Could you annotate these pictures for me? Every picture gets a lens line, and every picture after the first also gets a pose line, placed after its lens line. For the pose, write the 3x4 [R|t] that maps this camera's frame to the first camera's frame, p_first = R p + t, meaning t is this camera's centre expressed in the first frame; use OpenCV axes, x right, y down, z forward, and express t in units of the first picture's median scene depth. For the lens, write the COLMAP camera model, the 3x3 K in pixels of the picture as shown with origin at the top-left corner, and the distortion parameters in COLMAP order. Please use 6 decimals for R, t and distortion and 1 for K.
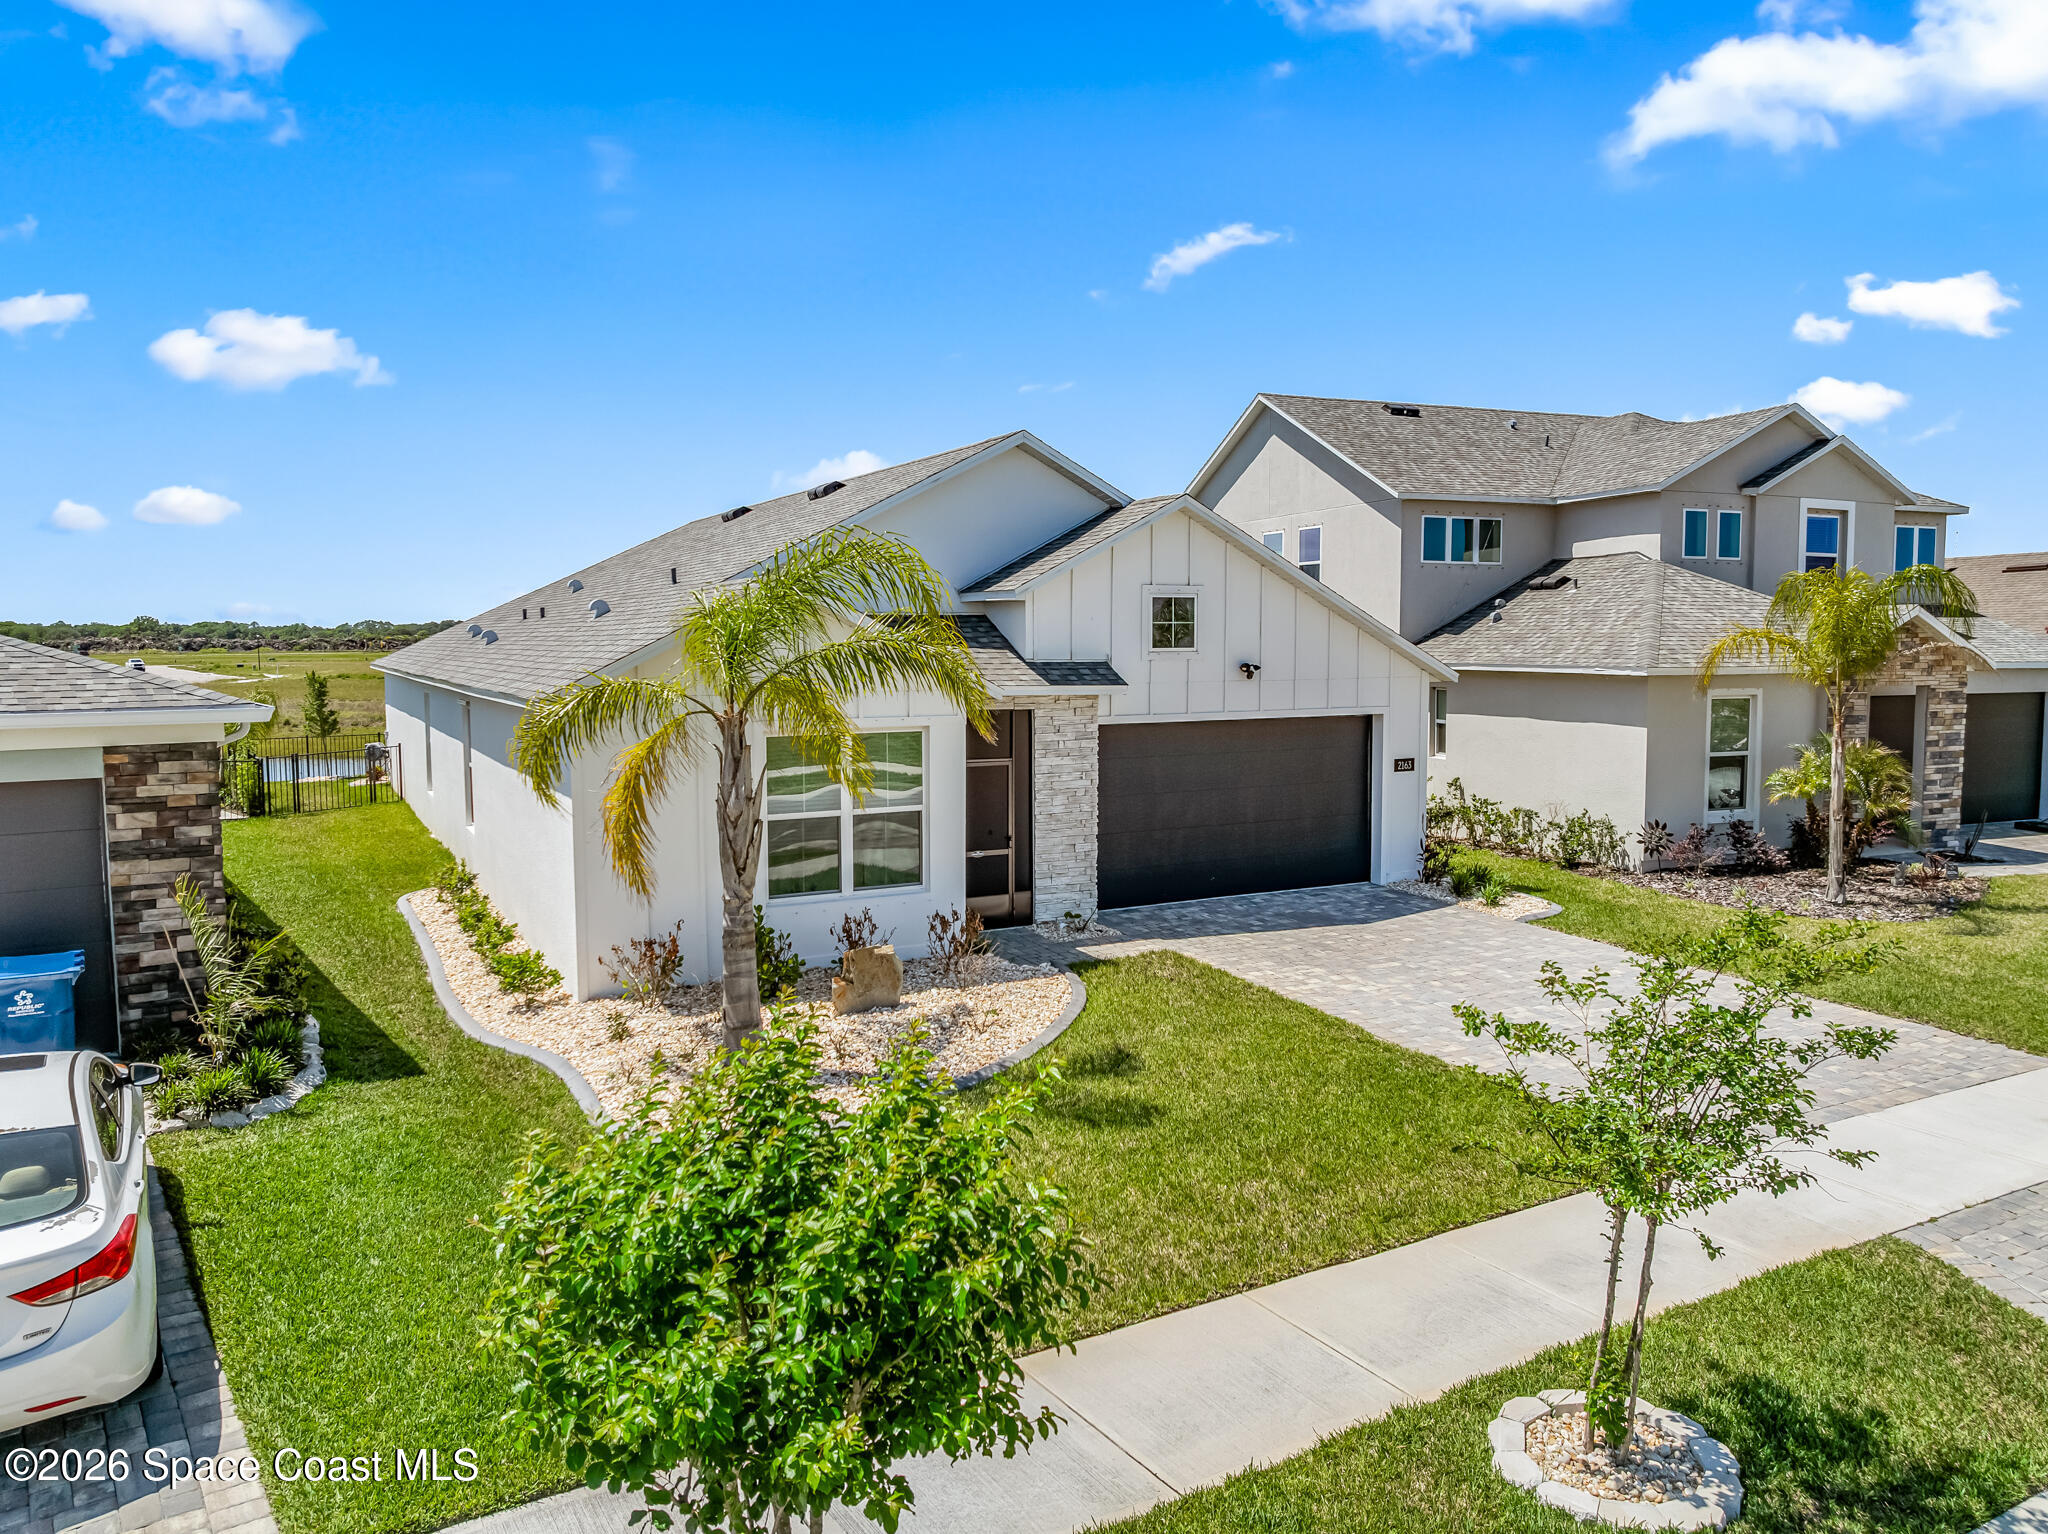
lens RADIAL K [[1456.1, 0, 1024.0], [0, 1456.1, 767.0], [0, 0, 1]] dist [-0.038270, -0.003248]
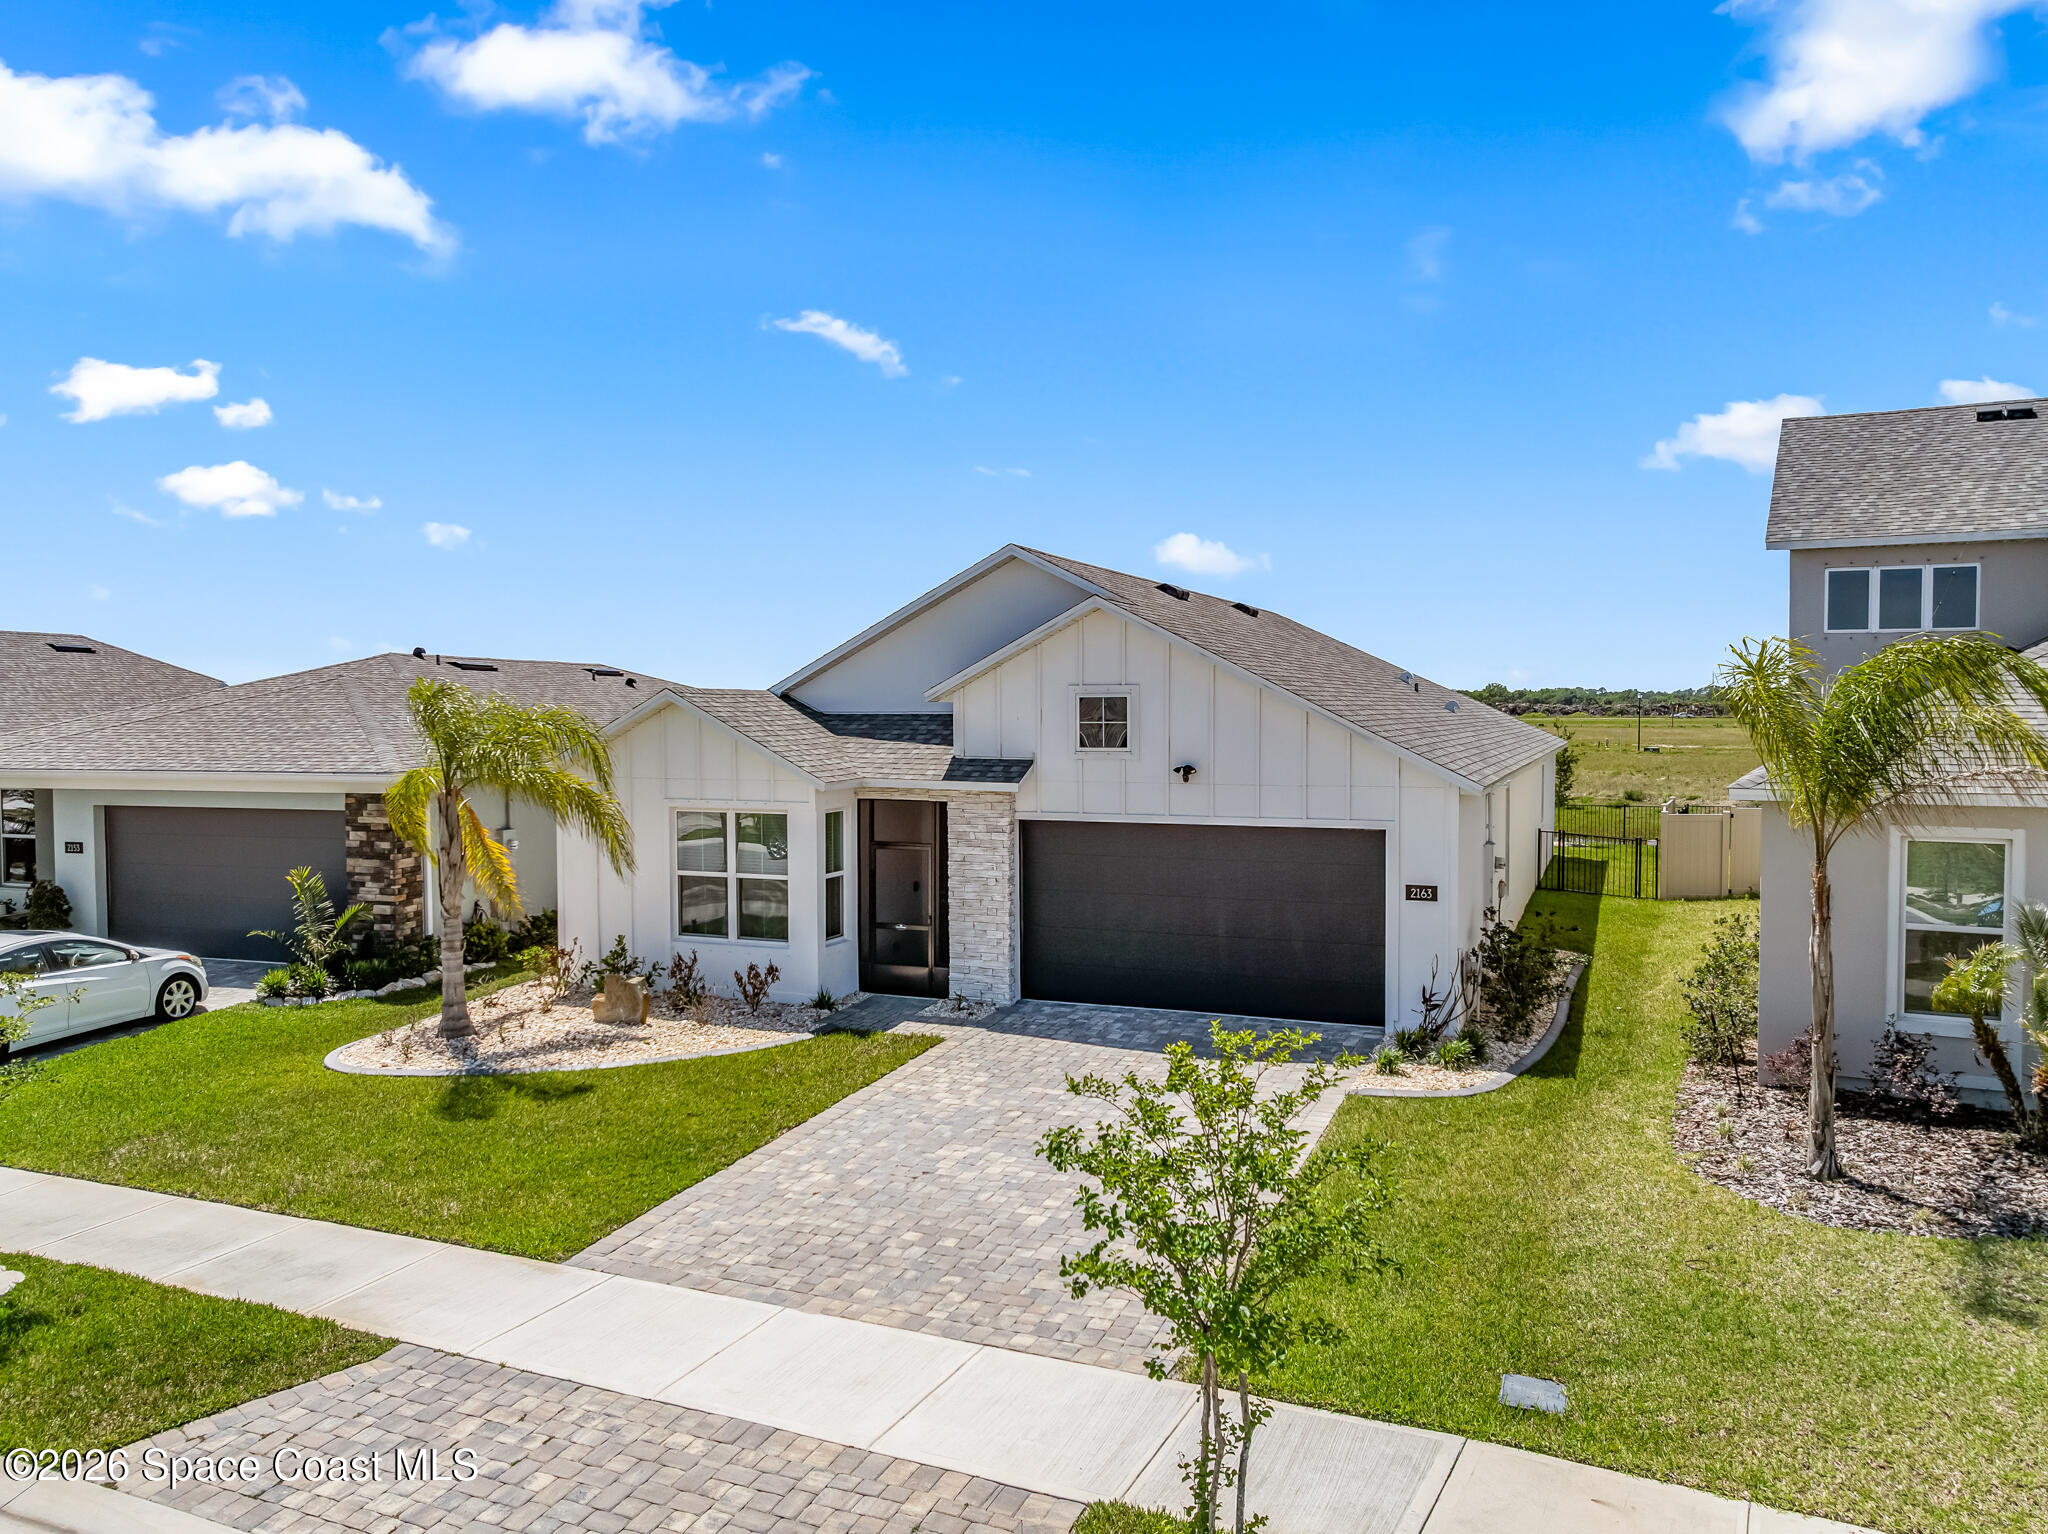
lens RADIAL K [[1449.2, 0, 1024.0], [0, 1449.2, 767.0], [0, 0, 1]] dist [-0.039277, 0.001345]
pose [[0.633680, 0.033856, -0.772854, 0.870875], [-0.066364, 0.997738, -0.010706, -0.056956], [0.770744, 0.058074, 0.634493, 0.344813]]
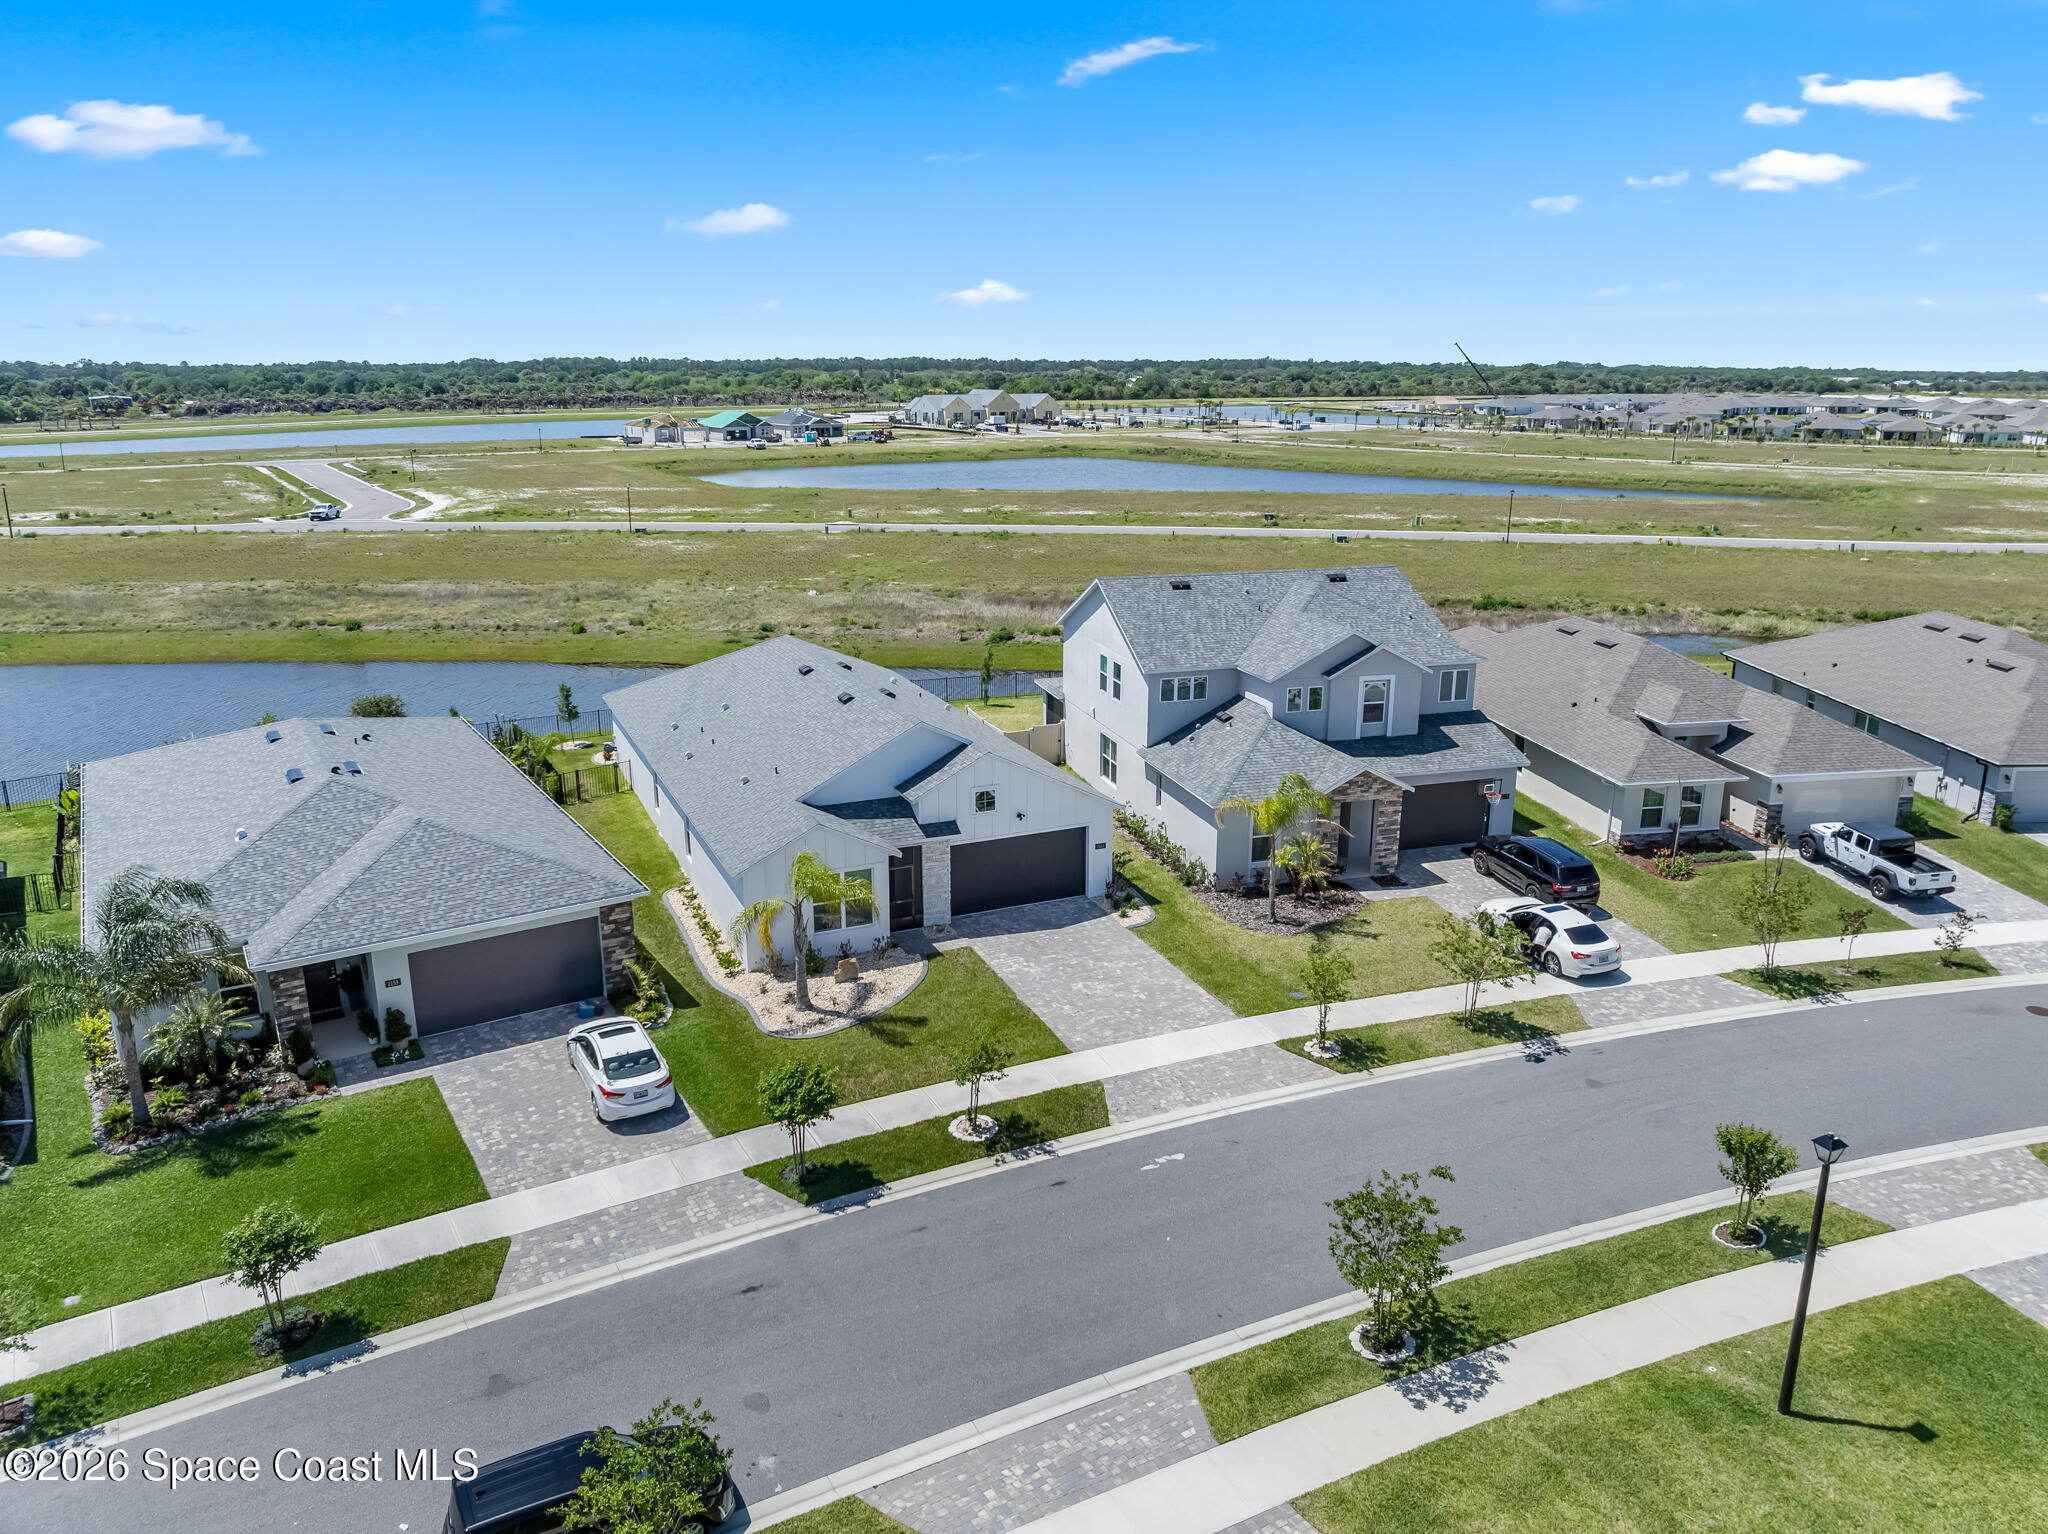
lens RADIAL K [[1443.9, 0, 1024.0], [0, 1443.9, 767.0], [0, 0, 1]] dist [-0.030579, 0.001436]
pose [[0.997753, 0.022196, -0.063209, 0.326350], [-0.009962, 0.982184, 0.187658, -0.620209], [0.066248, -0.186607, 0.980198, -1.341763]]
